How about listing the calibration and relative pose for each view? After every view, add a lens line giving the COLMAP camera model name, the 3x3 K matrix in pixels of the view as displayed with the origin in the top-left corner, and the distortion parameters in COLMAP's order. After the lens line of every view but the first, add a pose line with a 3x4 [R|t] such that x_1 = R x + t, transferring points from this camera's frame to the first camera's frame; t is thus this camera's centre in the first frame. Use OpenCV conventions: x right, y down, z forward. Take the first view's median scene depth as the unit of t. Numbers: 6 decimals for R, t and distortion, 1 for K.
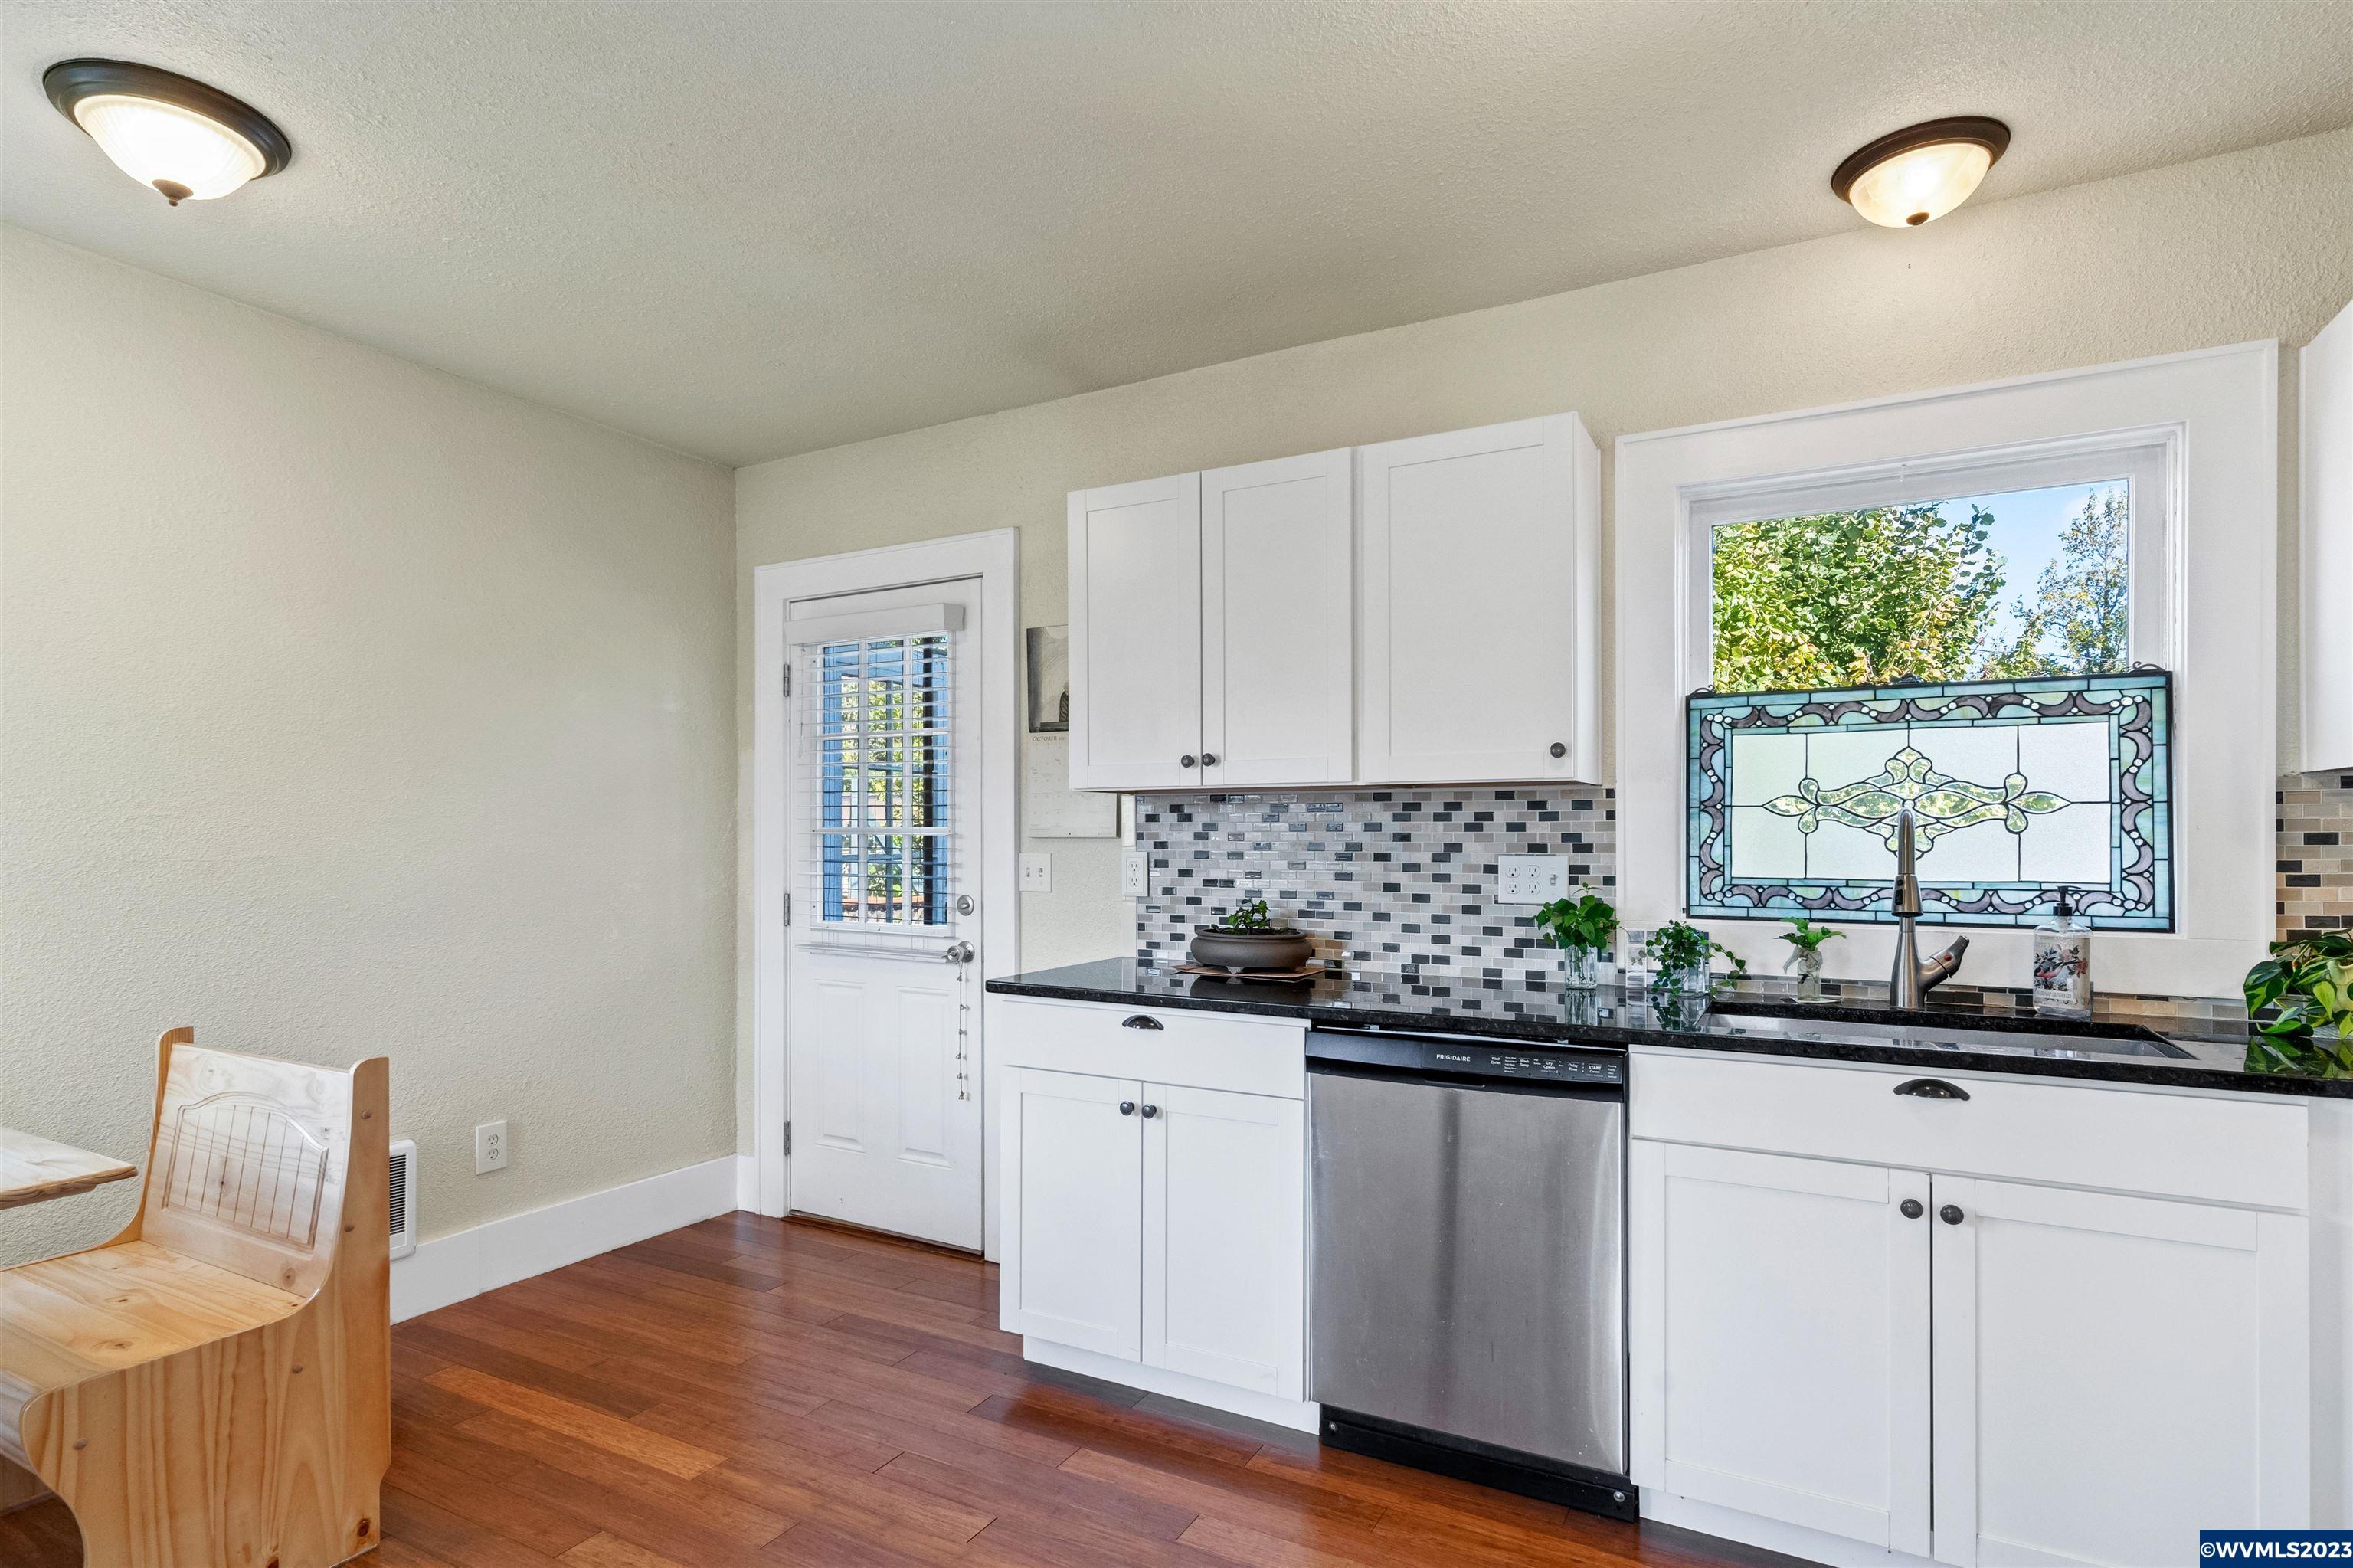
lens RADIAL K [[1169.2, 0, 1211.7], [0, 1169.2, 837.8], [0, 0, 1]] dist [0.001076, 0.000249]
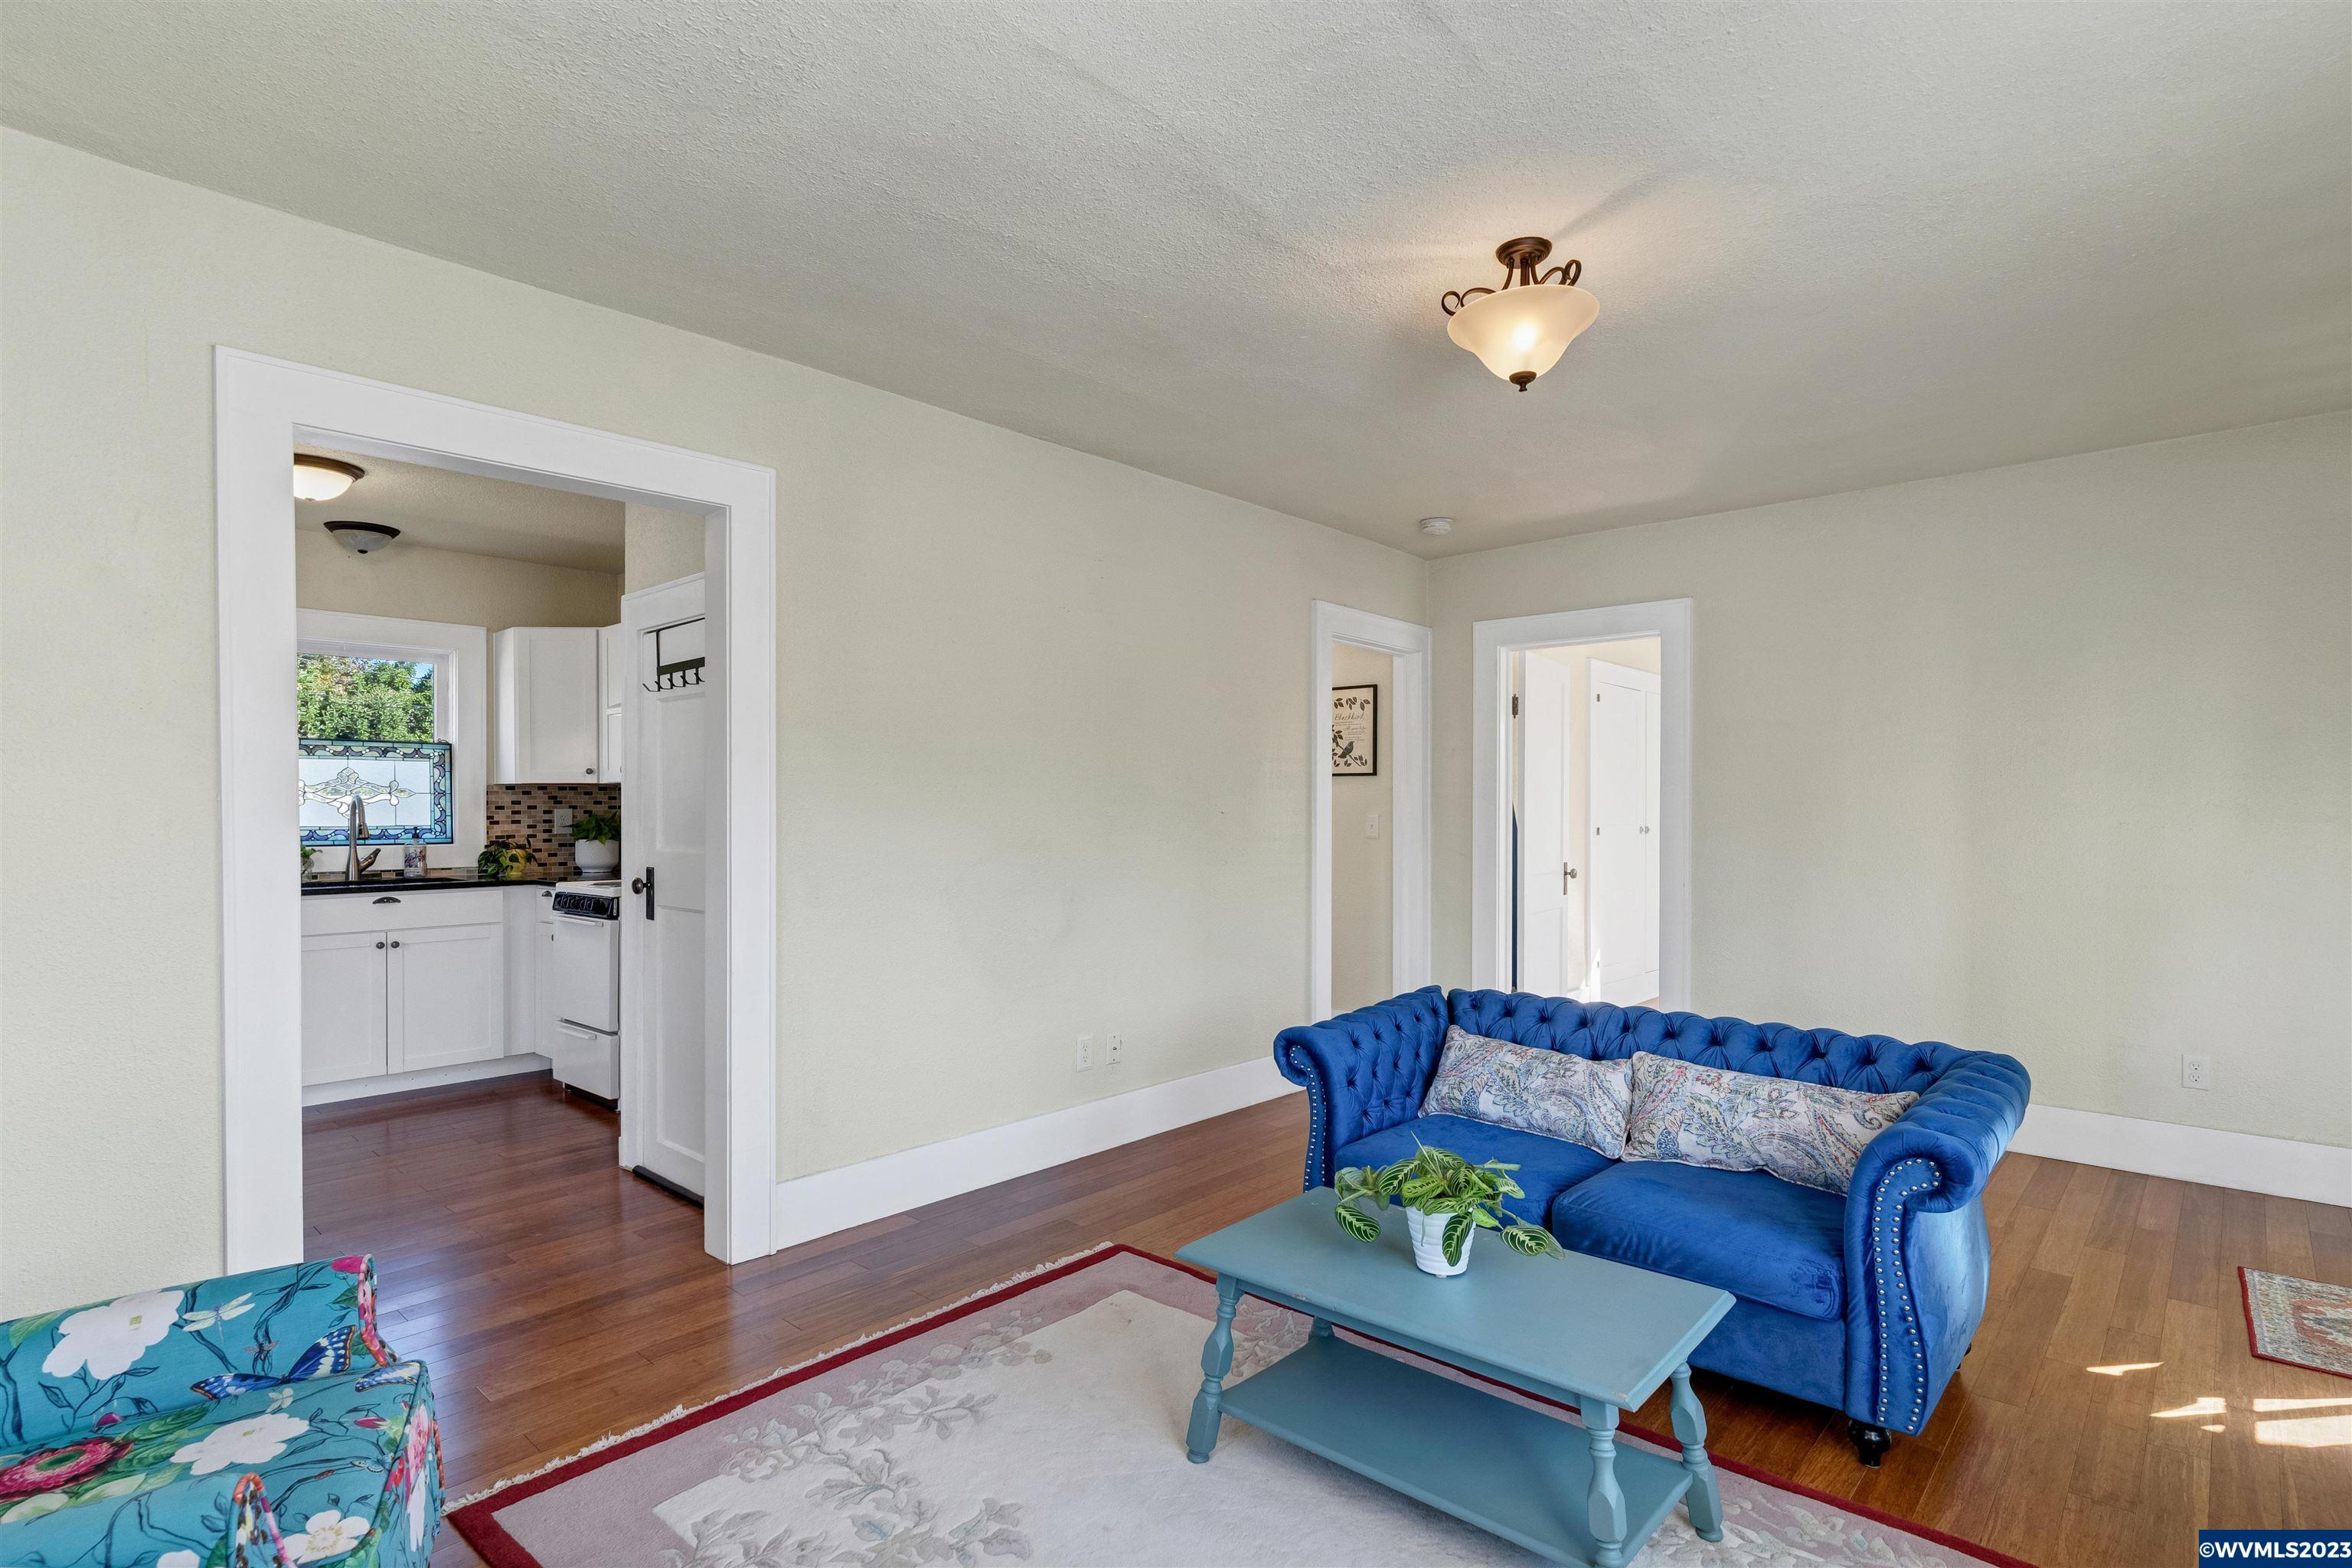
lens RADIAL K [[1168.6, 0, 1177.4], [0, 1168.6, 802.7], [0, 0, 1]] dist [0.001076, 0.000249]
pose [[0.239440, 0.007432, 0.970883, -1.293771], [0.003587, 0.999957, -0.008539, 0.017011], [-0.970905, 0.005527, 0.239403, -1.167666]]
